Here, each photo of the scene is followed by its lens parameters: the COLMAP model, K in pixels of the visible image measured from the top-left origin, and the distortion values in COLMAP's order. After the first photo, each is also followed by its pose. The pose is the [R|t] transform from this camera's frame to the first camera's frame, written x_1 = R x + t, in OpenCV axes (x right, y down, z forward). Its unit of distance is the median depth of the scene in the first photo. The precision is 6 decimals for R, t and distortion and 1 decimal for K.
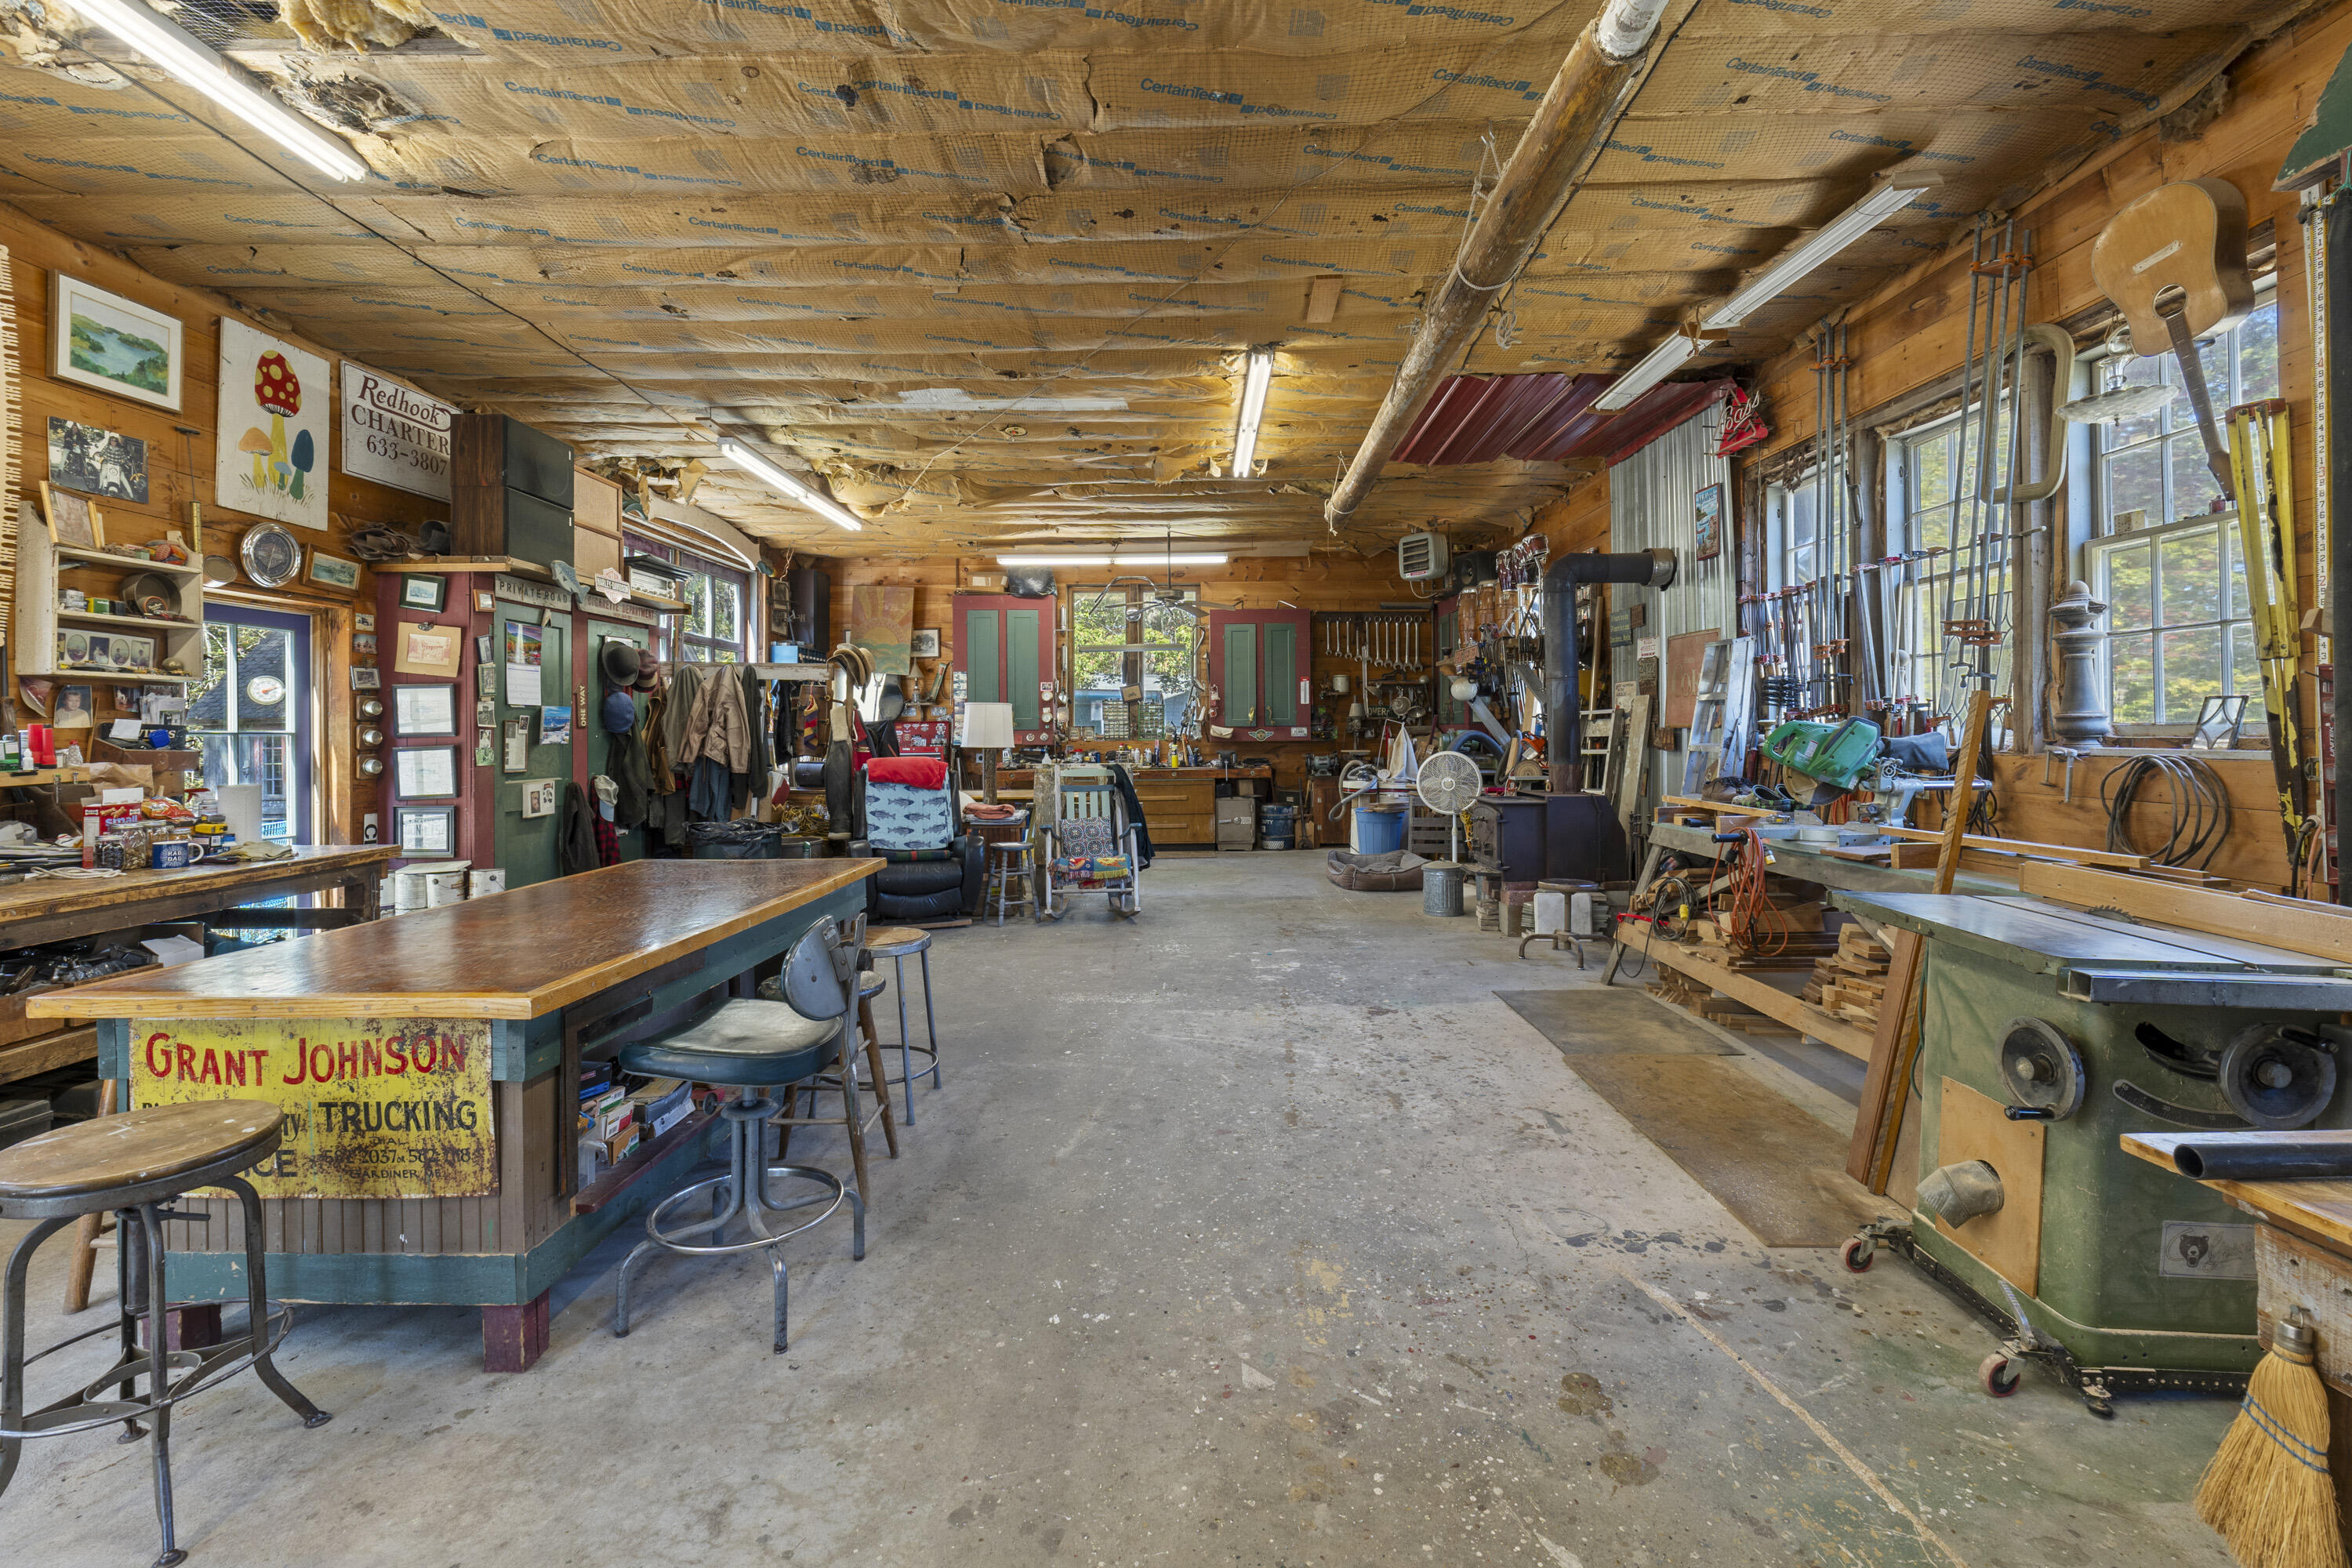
lens RADIAL K [[1002.3, 0, 1182.0], [0, 1002.3, 762.7], [0, 0, 1]] dist [-0.003913, 0.000125]
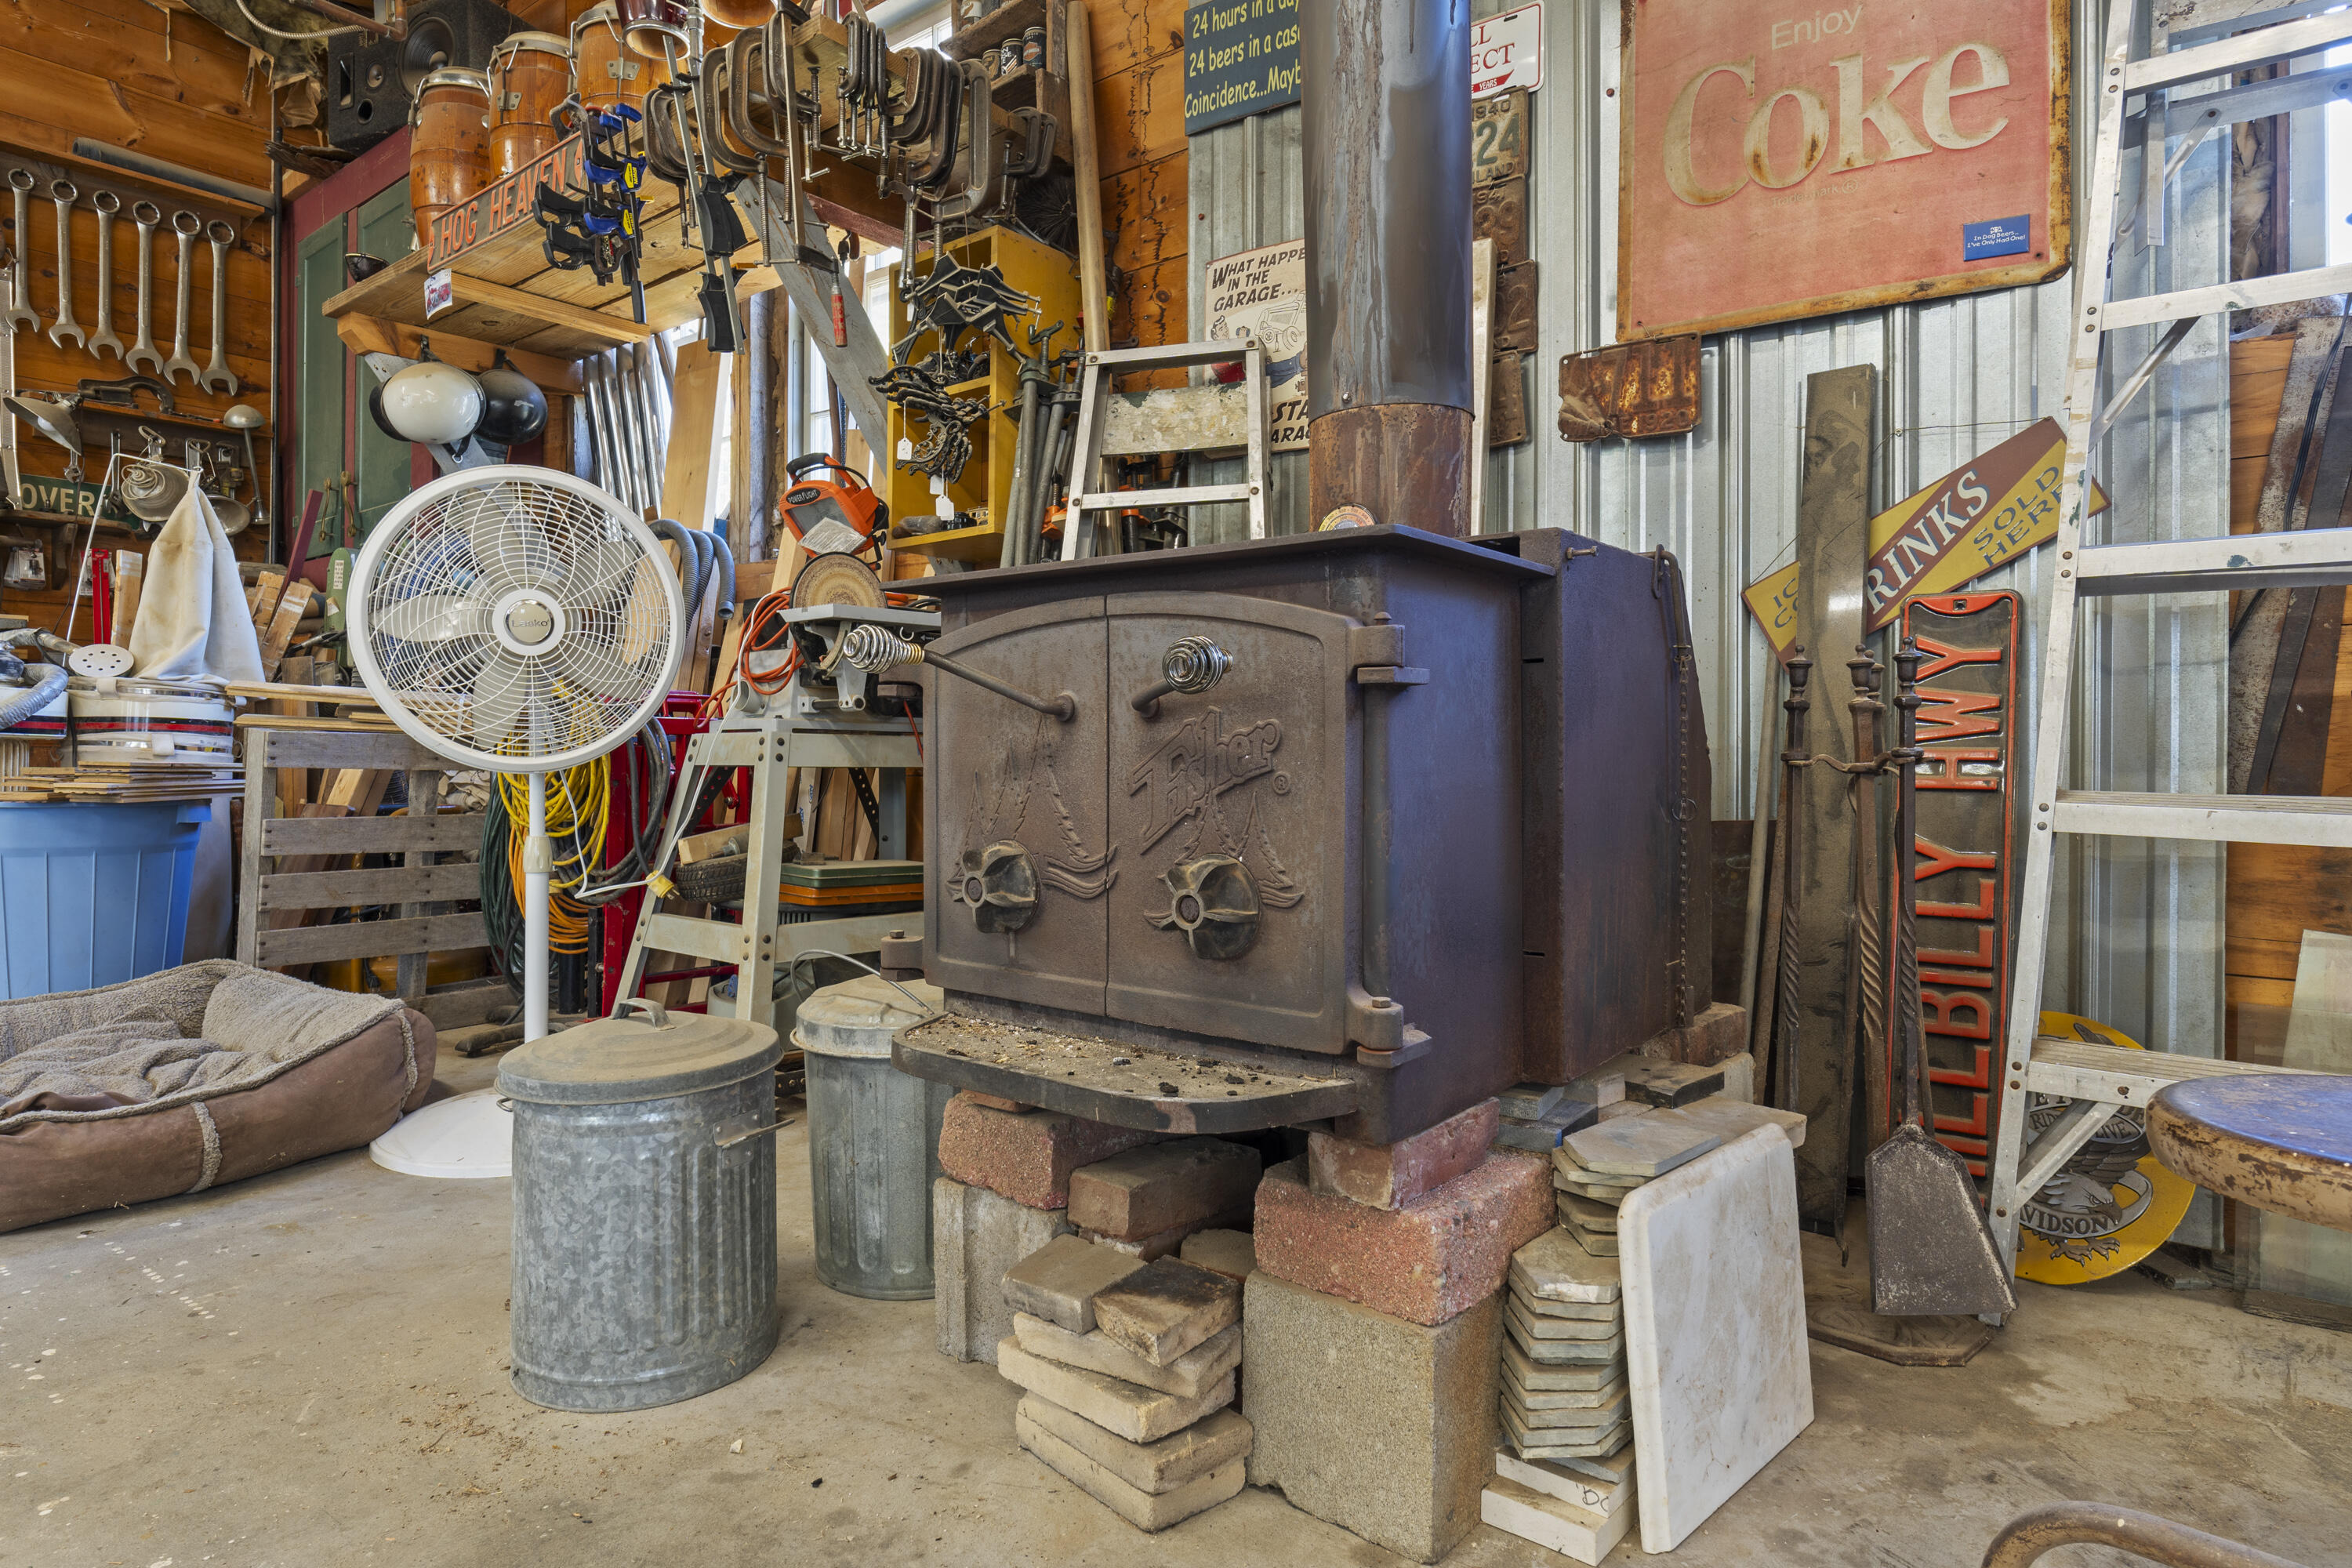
lens RADIAL K [[1419.5, 0, 1181.8], [0, 1419.5, 786.6], [0, 0, 1]] dist [0.000282, 0.000297]
pose [[0.641231, 0.012863, 0.767240, 0.101375], [-0.008901, 0.999917, -0.009325, 0.044162], [-0.767296, -0.000850, 0.641293, 0.557982]]
